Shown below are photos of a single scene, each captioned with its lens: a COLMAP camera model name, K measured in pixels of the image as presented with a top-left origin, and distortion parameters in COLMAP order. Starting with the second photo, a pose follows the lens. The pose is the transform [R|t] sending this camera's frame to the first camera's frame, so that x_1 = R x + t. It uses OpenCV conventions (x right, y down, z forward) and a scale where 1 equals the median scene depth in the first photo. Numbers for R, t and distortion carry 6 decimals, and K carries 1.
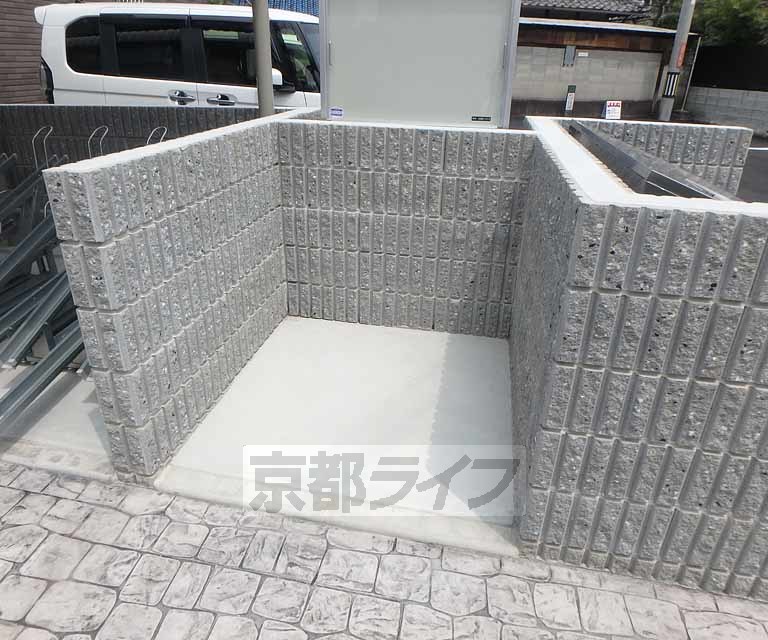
lens RADIAL K [[514.6, 0, 361.9], [0, 514.6, 307.6], [0, 0, 1]] dist [-0.028786, -0.001253]
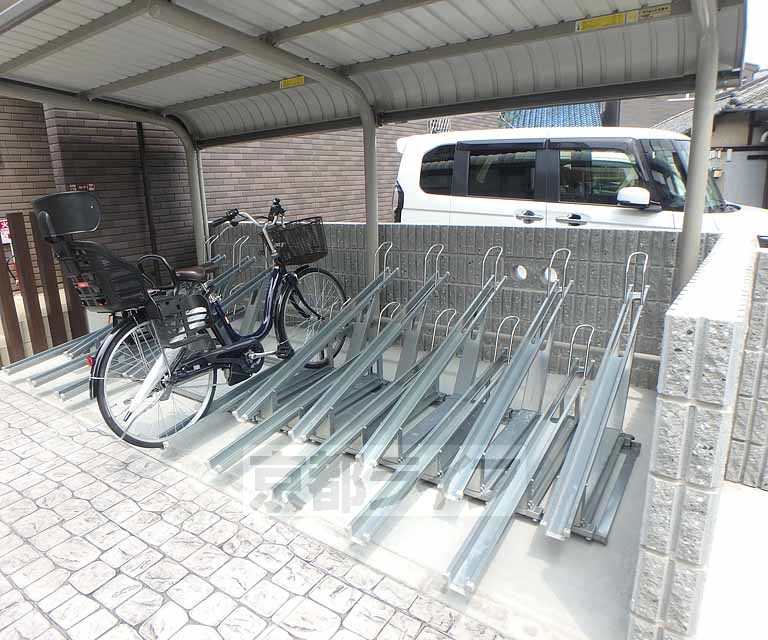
lens RADIAL K [[500.4, 0, 339.0], [0, 500.4, 328.2], [0, 0, 1]] dist [-0.032136, -0.001119]
pose [[0.896746, 0.086905, -0.433930, -0.253507], [-0.154568, 0.980283, -0.123099, -0.020280], [0.414676, 0.177460, 0.892498, 0.014385]]
